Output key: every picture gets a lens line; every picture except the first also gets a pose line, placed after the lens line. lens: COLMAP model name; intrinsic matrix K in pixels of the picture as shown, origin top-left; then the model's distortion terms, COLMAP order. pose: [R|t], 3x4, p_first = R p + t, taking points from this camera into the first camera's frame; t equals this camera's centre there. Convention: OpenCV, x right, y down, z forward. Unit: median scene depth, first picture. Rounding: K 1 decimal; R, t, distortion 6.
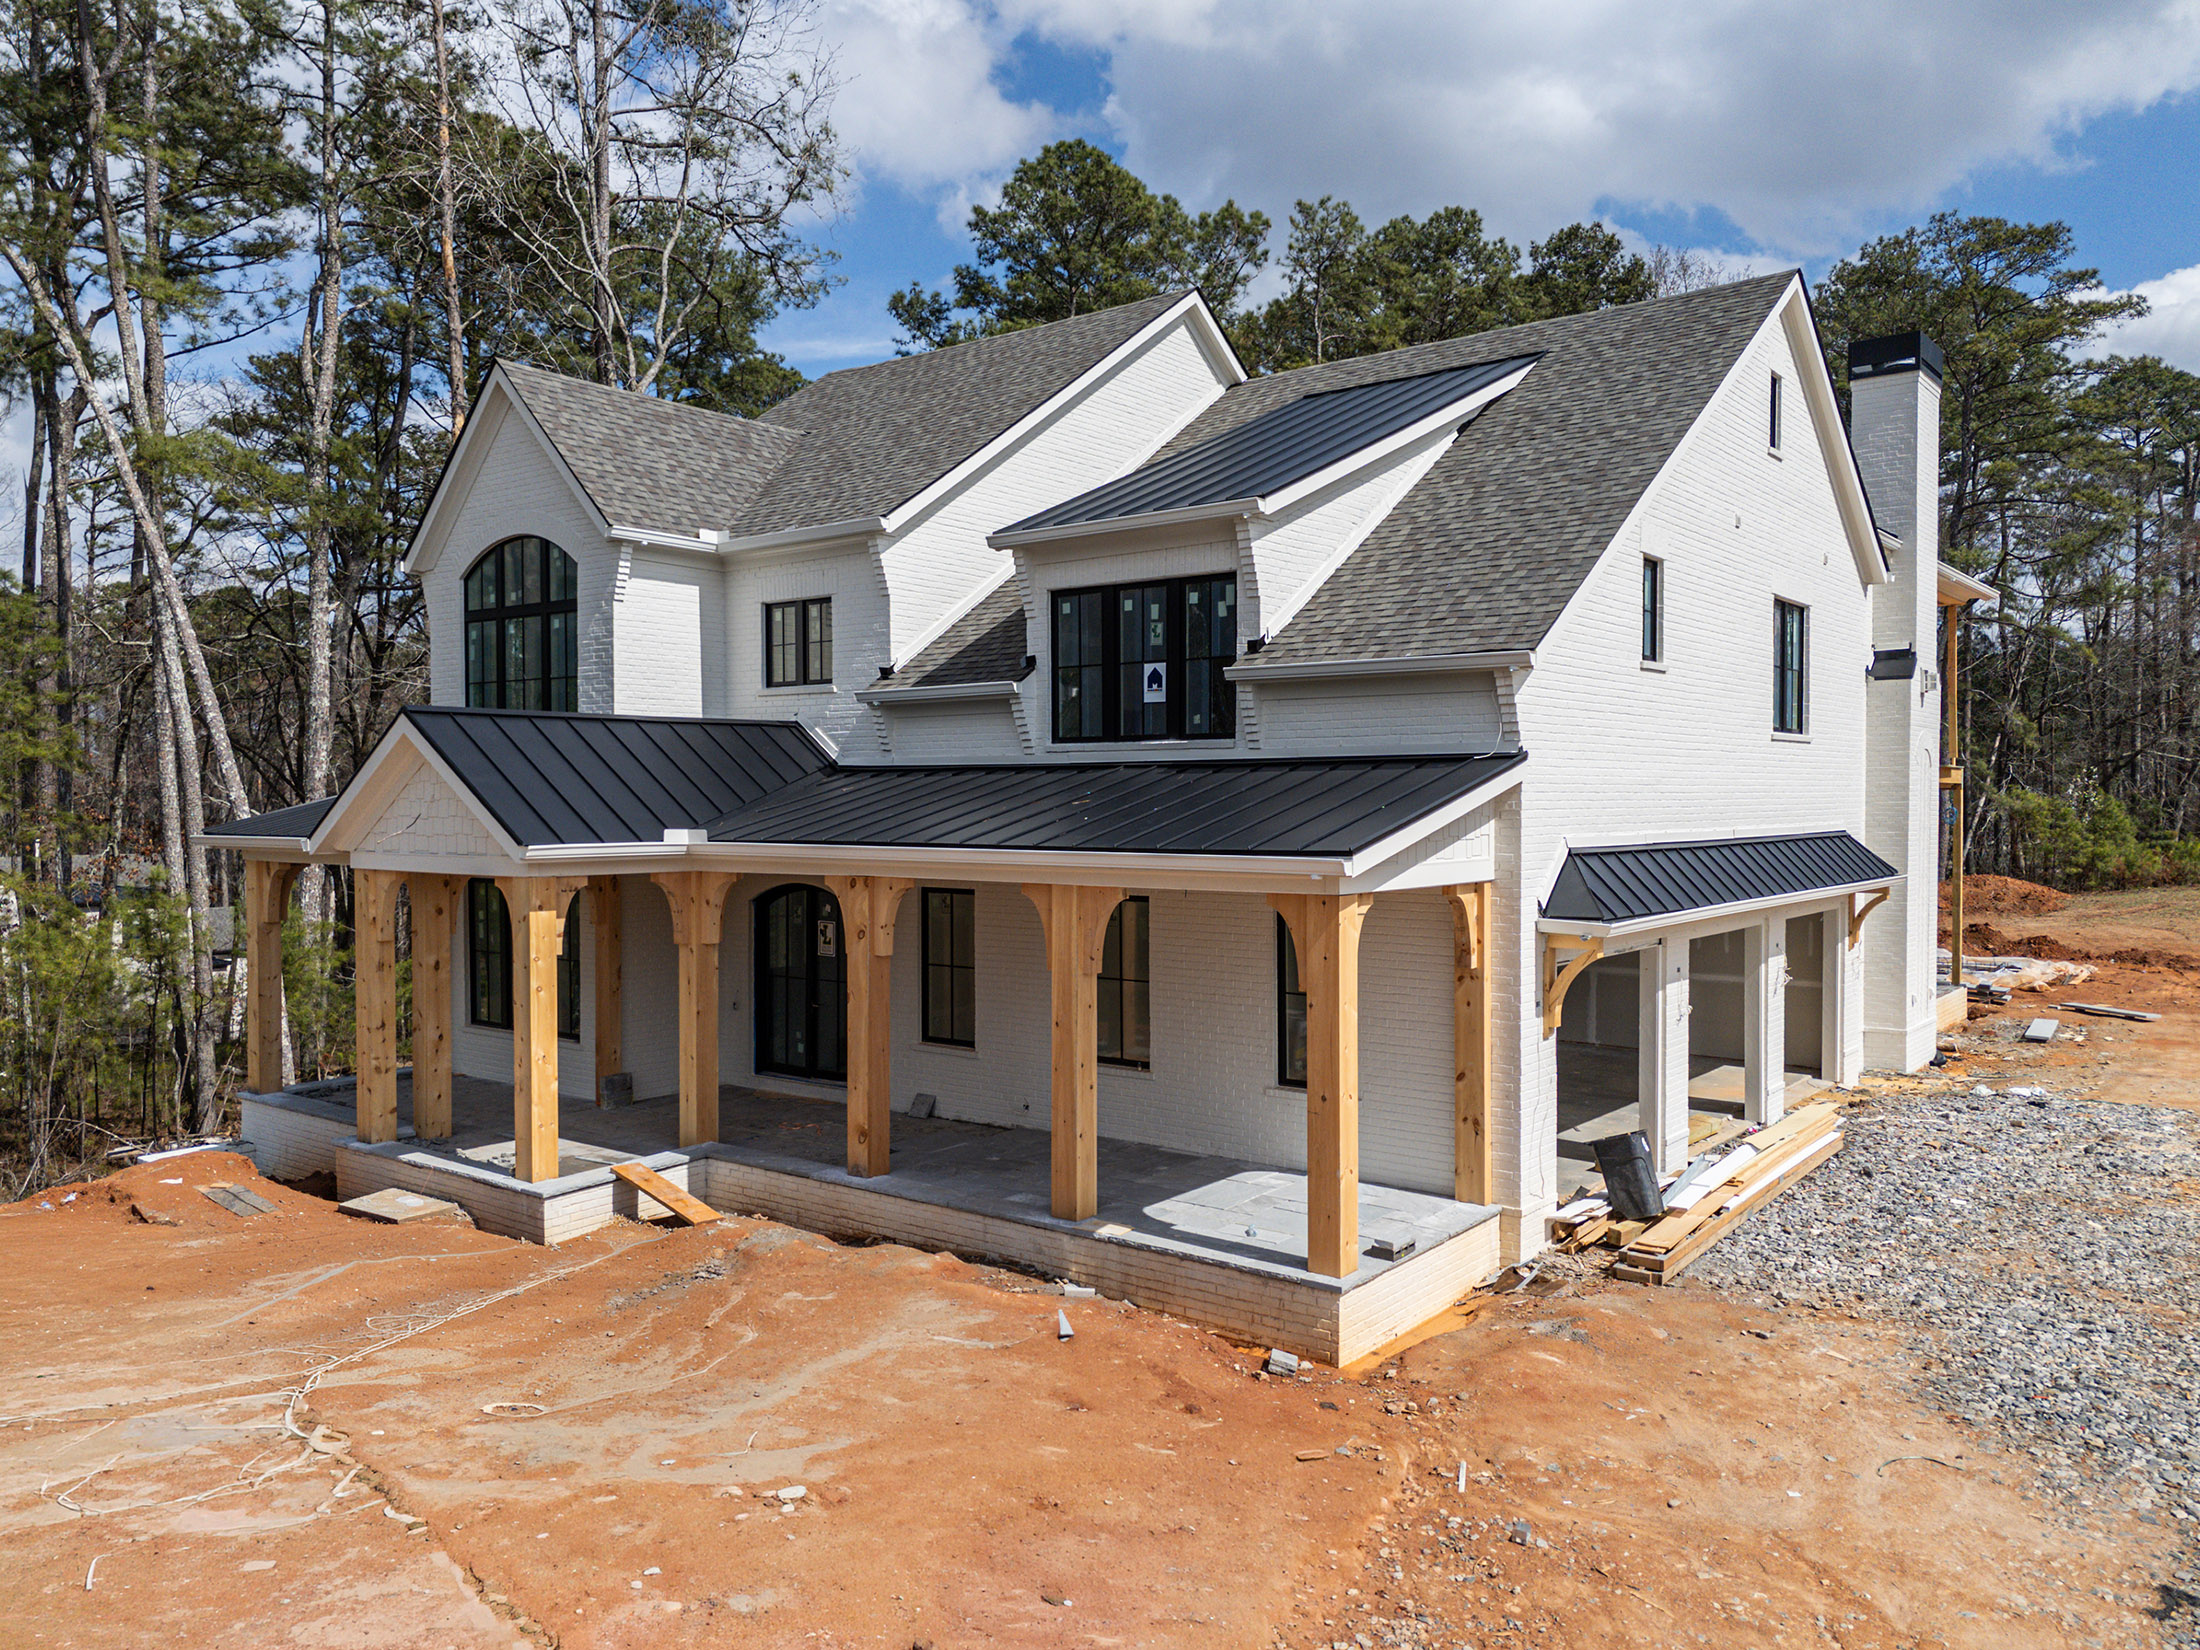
lens RADIAL K [[1580.1, 0, 1100.0], [0, 1580.1, 825.0], [0, 0, 1]] dist [0.090749, -0.115215]
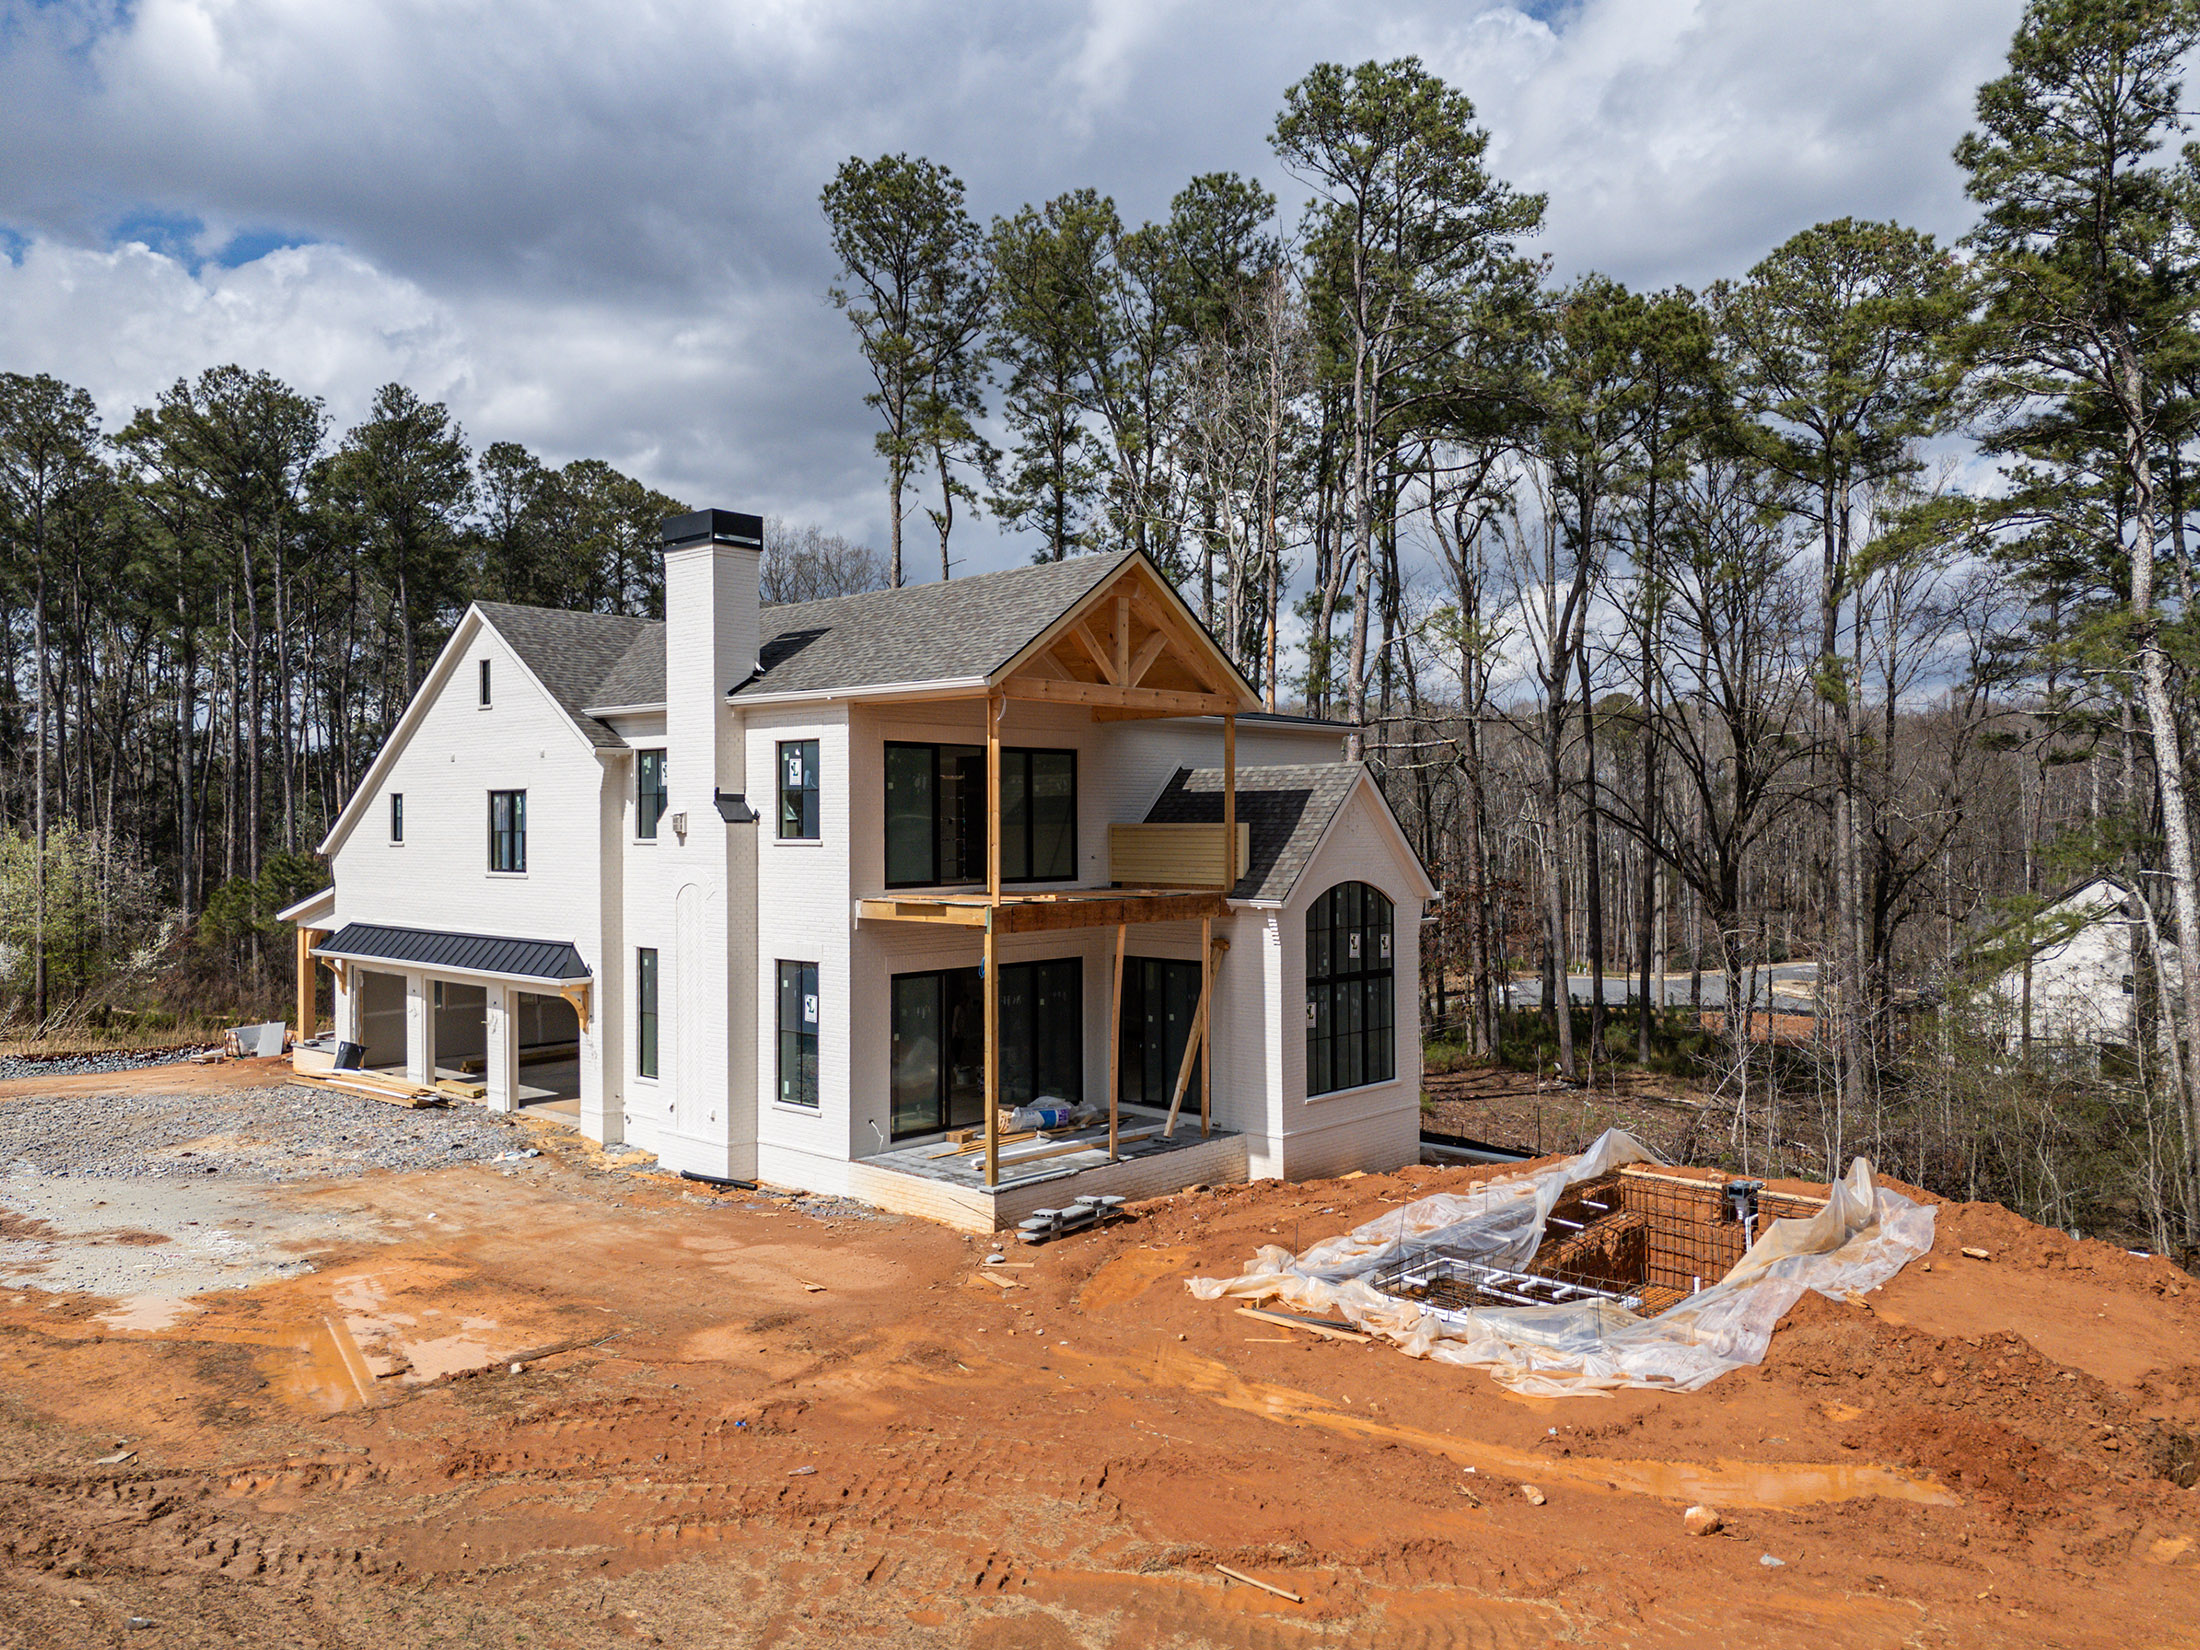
lens RADIAL K [[1580.1, 0, 1100.0], [0, 1580.1, 825.0], [0, 0, 1]] dist [0.090749, -0.115215]
pose [[-0.083201, -0.005699, -0.996516, 2.385056], [-0.018549, 0.999819, -0.004169, -0.131628], [0.996360, 0.018138, -0.083292, 2.082628]]
